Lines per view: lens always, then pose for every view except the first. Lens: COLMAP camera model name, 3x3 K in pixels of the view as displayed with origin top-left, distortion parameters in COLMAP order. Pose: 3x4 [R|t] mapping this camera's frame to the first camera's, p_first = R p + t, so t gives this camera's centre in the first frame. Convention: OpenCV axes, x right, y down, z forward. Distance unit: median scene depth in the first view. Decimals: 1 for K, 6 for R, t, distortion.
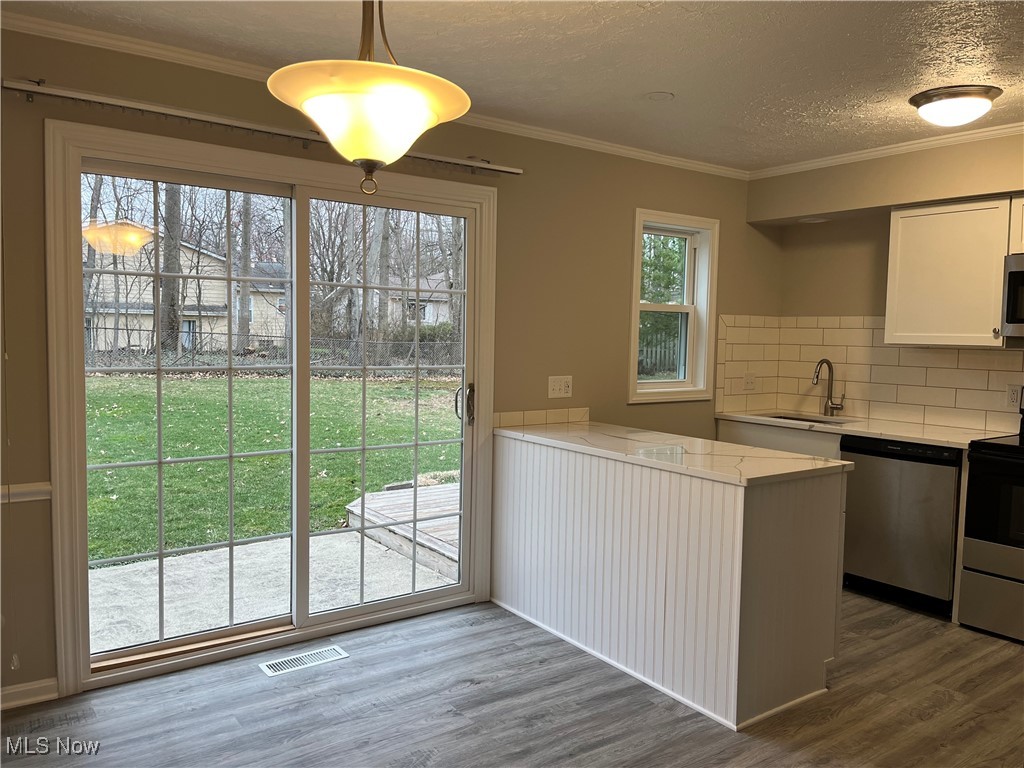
lens RADIAL K [[782.6, 0, 512.0], [0, 782.6, 384.0], [0, 0, 1]] dist [-0.004316, -0.002185]
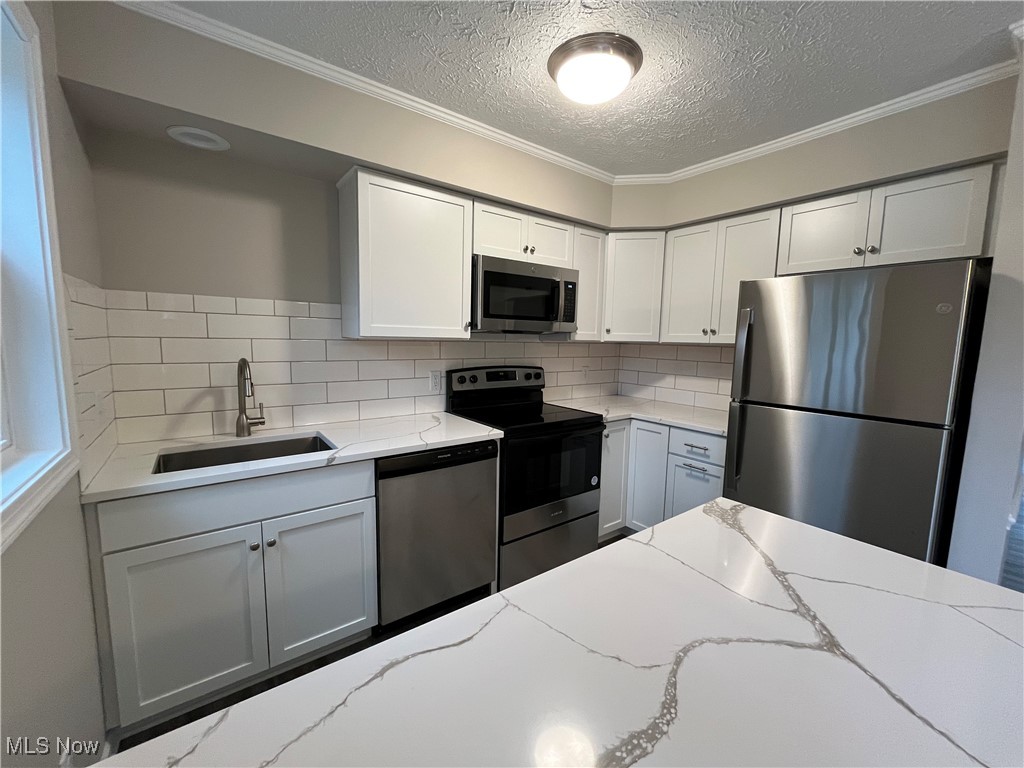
lens RADIAL K [[412.3, 0, 512.0], [0, 412.3, 384.0], [0, 0, 1]] dist [-0.000062, 0.000020]
pose [[-0.011530, -0.126830, 0.991857, 0.031907], [0.049340, 0.990643, 0.127248, -0.048375], [-0.998715, 0.050405, -0.005164, 0.840167]]
